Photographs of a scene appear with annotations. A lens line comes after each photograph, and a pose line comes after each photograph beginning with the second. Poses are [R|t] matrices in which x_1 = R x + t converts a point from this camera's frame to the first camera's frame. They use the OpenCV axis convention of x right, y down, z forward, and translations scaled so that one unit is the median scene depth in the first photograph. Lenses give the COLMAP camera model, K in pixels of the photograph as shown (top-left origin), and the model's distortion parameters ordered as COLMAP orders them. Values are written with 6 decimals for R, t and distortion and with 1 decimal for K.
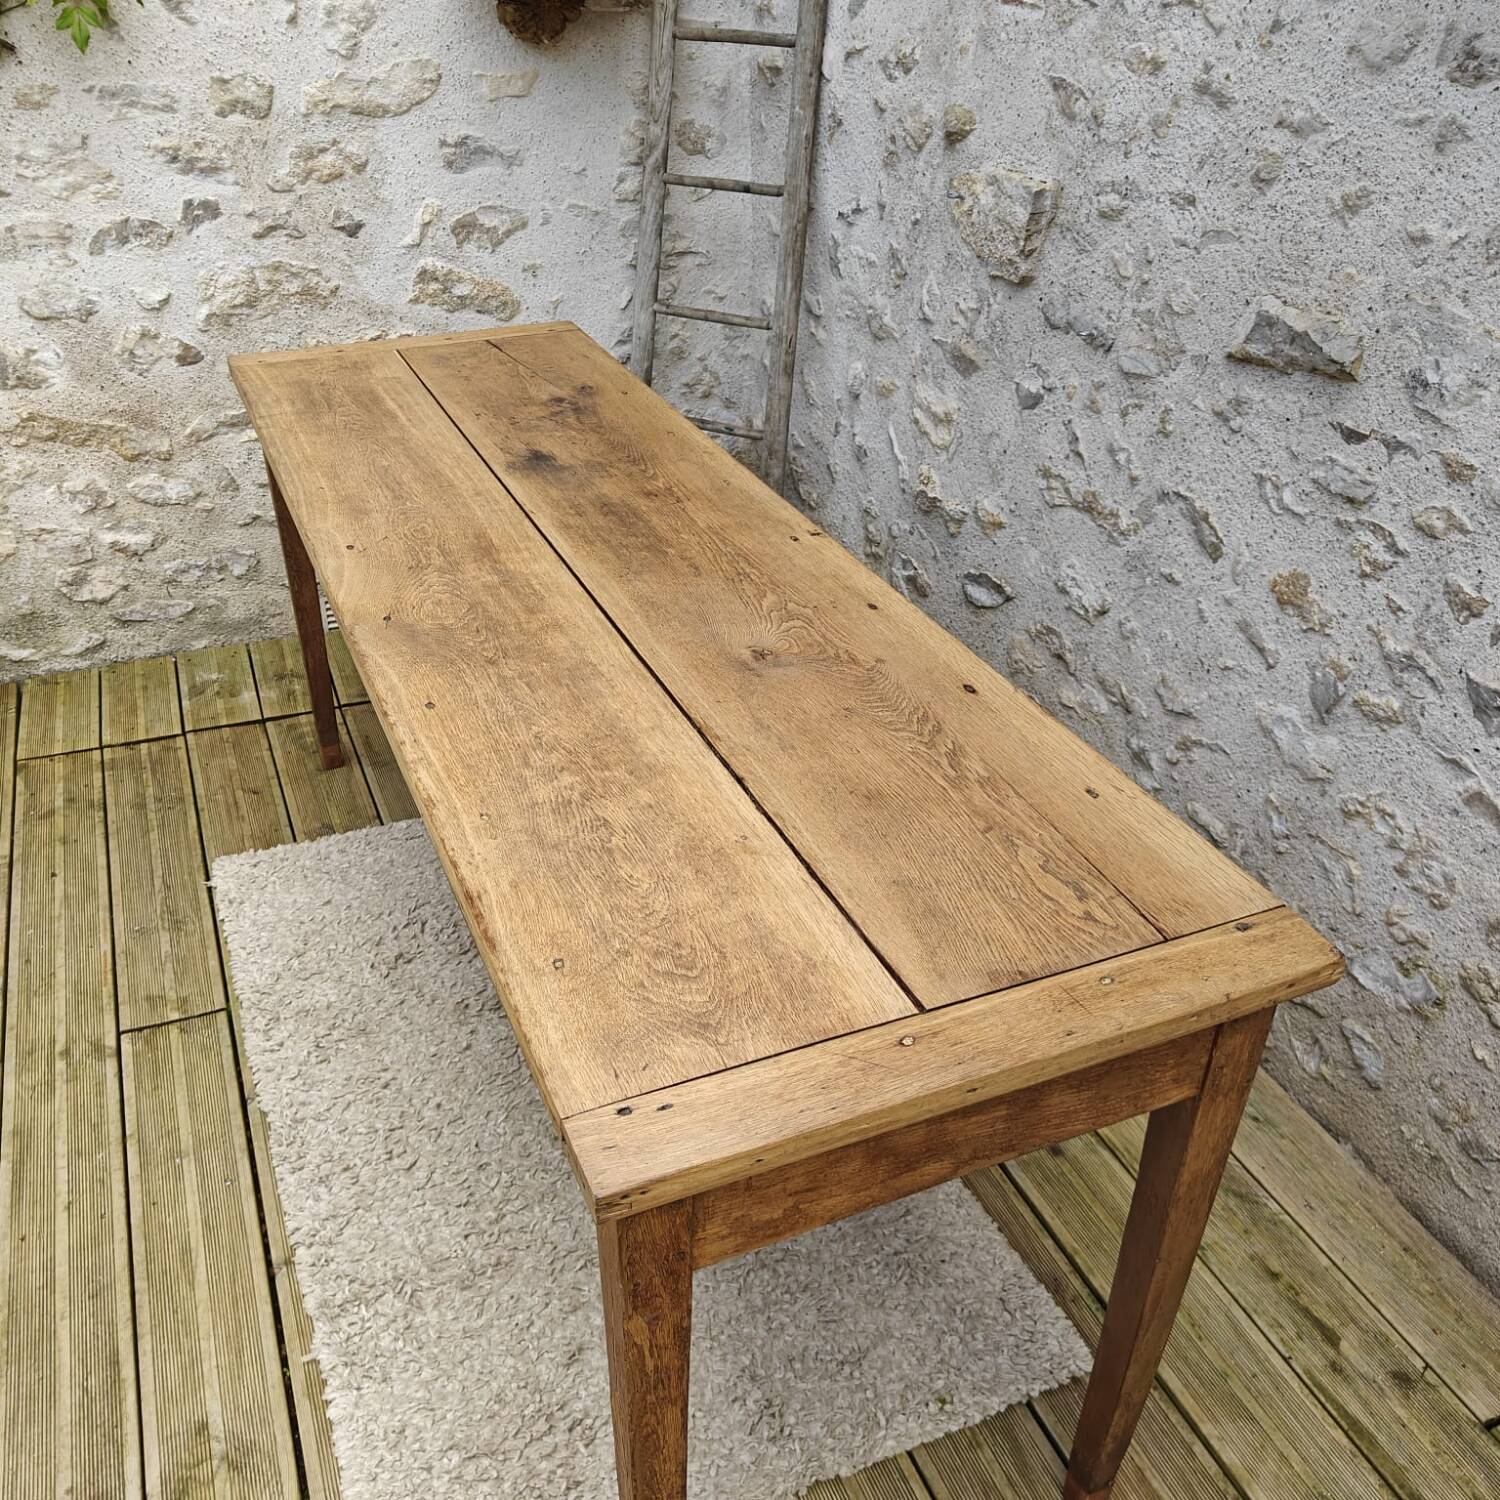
lens RADIAL K [[1401.0, 0, 739.7], [0, 1401.0, 765.1], [0, 0, 1]] dist [0.000652, 0.000000]
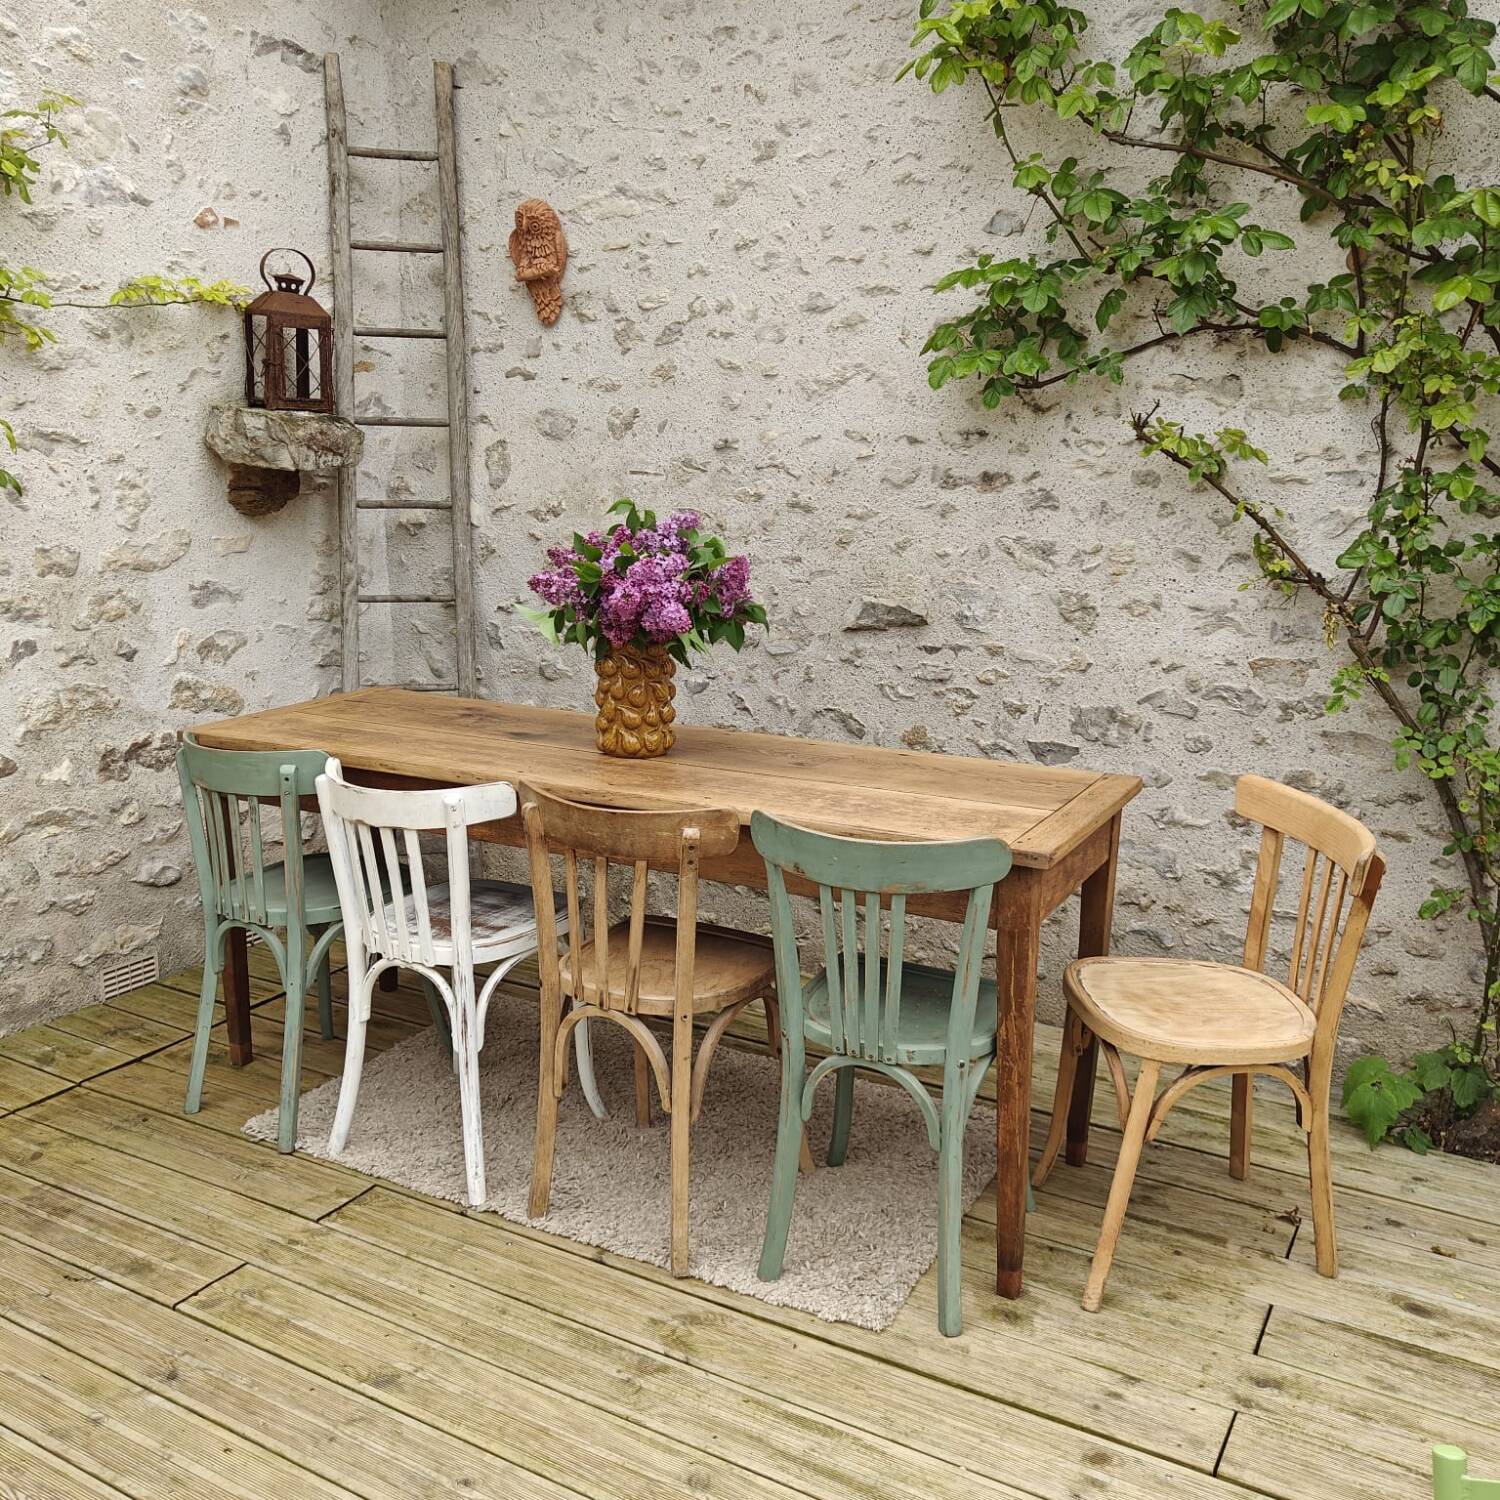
lens RADIAL K [[1401.0, 0, 750.5], [0, 1401.0, 762.7], [0, 0, 1]] dist [0.000652, 0.000000]
pose [[0.788266, -0.147814, 0.597317, -0.743214], [0.330257, 0.920689, -0.207995, 0.183844], [-0.519198, 0.361223, 0.774565, -0.273098]]
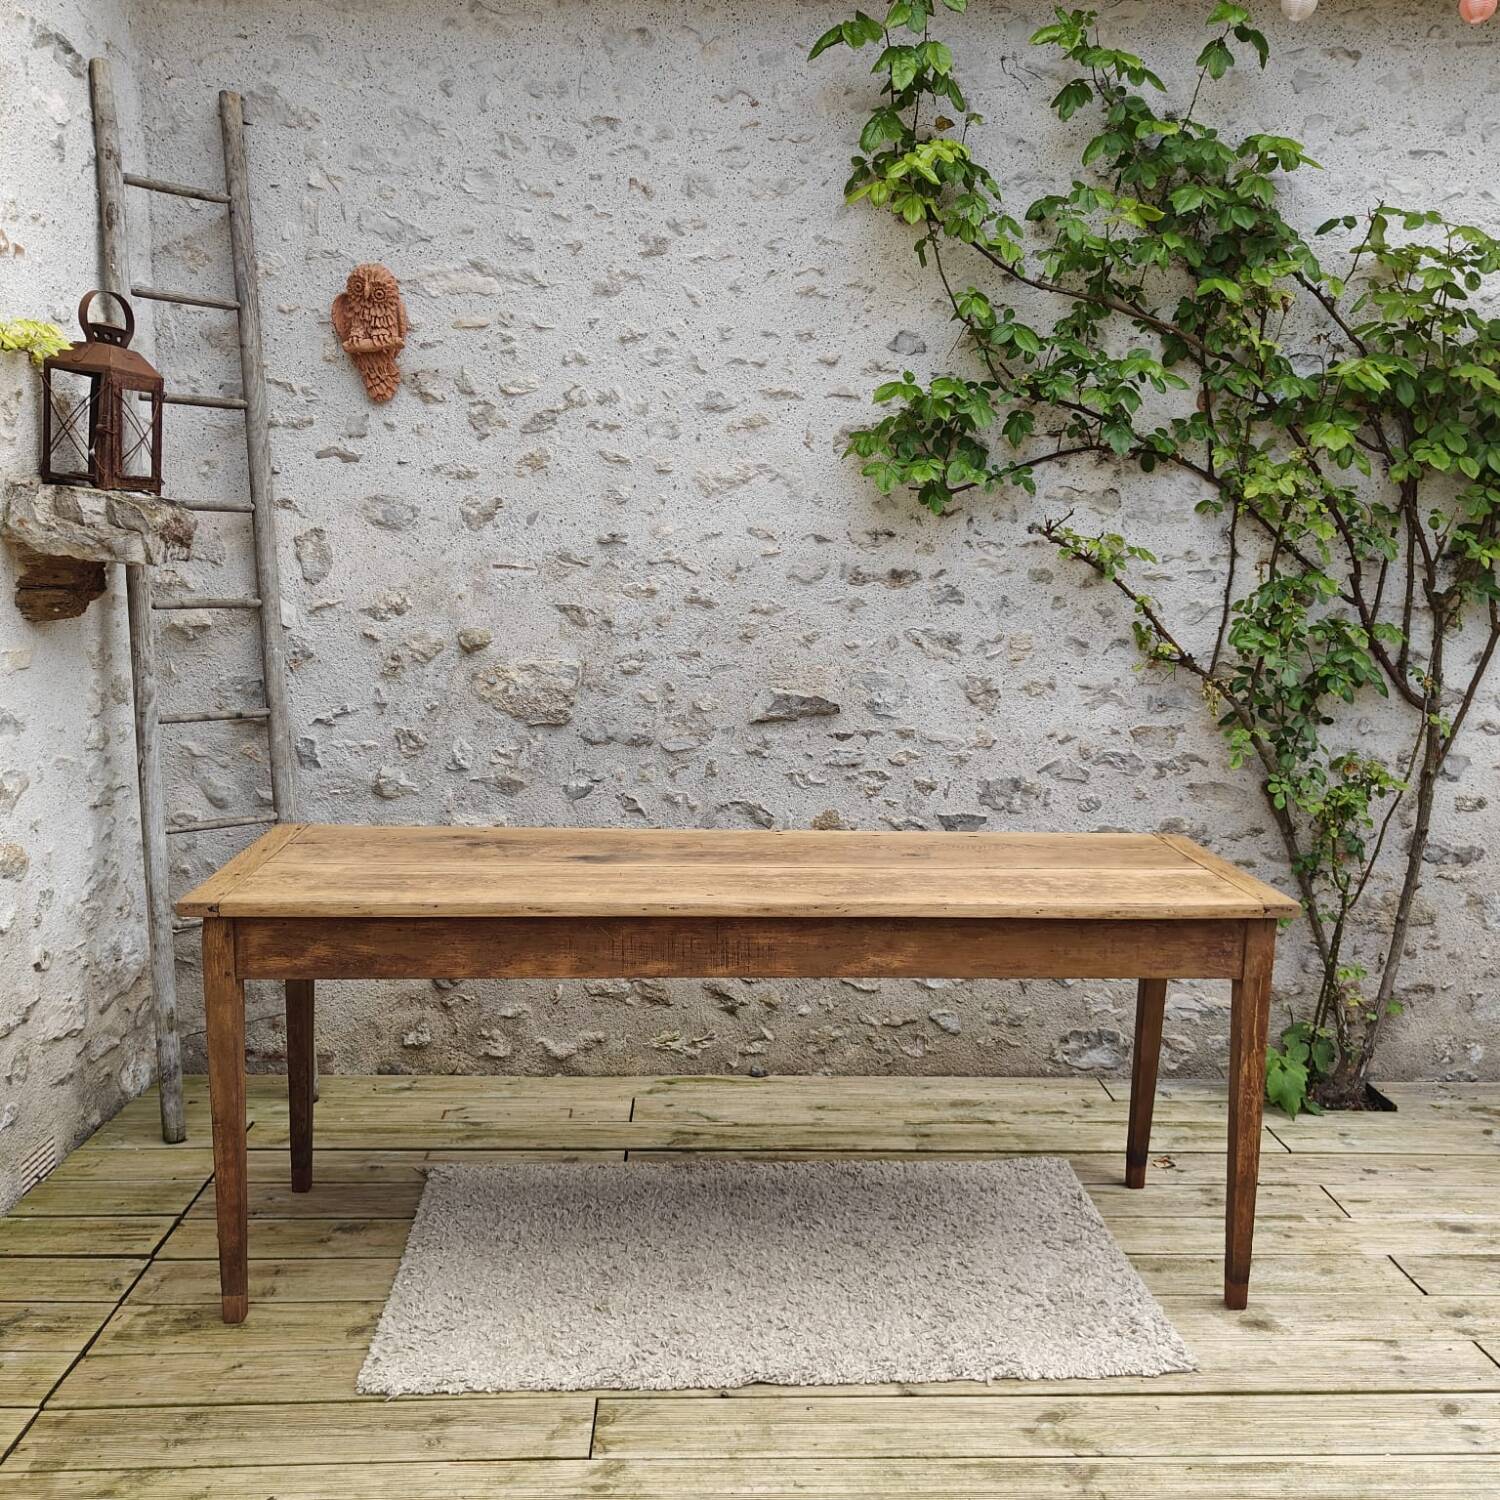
lens RADIAL K [[1401.0, 0, 756.3], [0, 1401.0, 757.5], [0, 0, 1]] dist [0.000652, 0.000000]
pose [[0.340388, -0.156487, 0.927172, -1.162693], [0.481098, 0.876196, -0.028740, -0.157599], [-0.807887, 0.455843, 0.373532, 0.249642]]
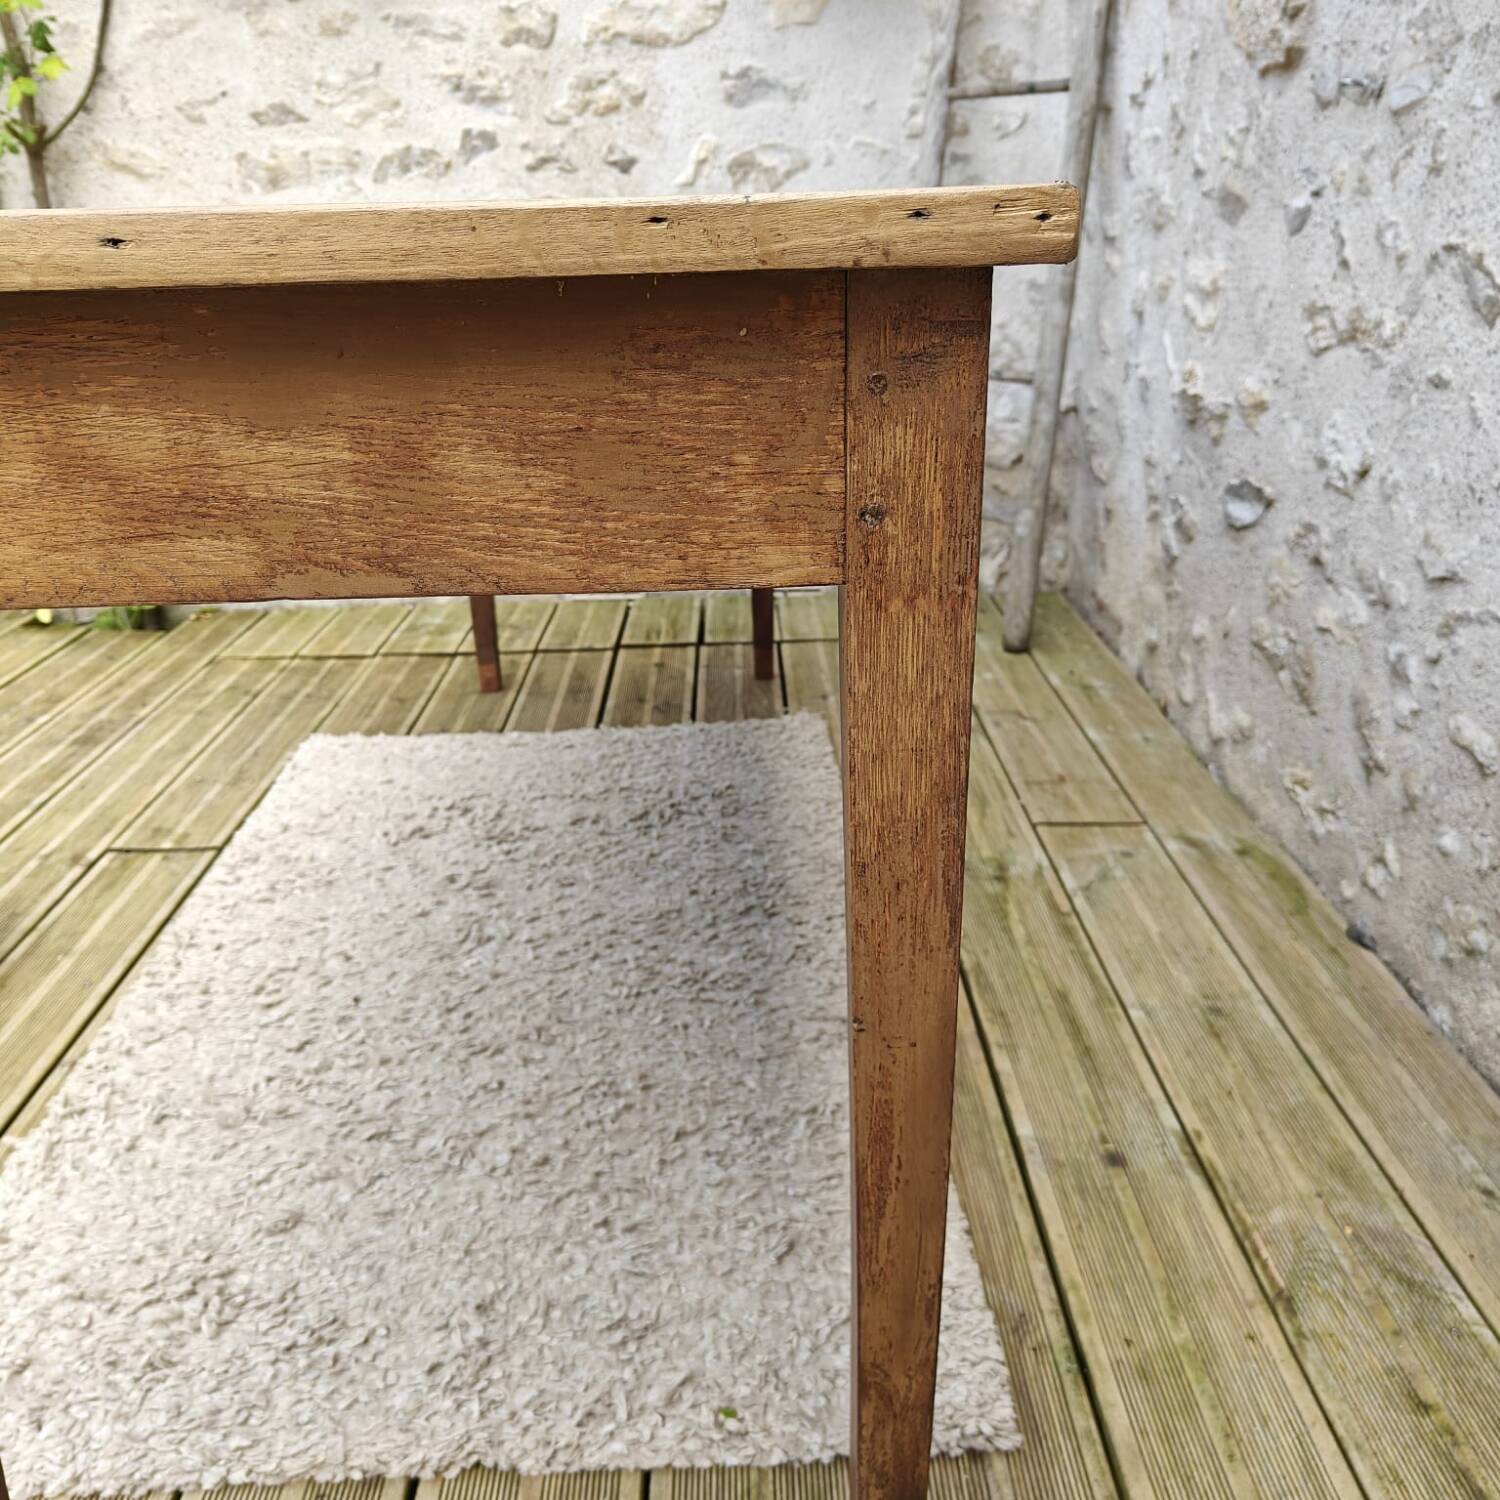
lens RADIAL K [[1401.0, 0, 744.9], [0, 1401.0, 759.9], [0, 0, 1]] dist [0.000652, 0.000000]
pose [[0.928278, 0.098673, -0.358558, 0.231737], [-0.159899, 0.976386, -0.145268, 0.180409], [0.335757, 0.192182, 0.922135, 0.265136]]
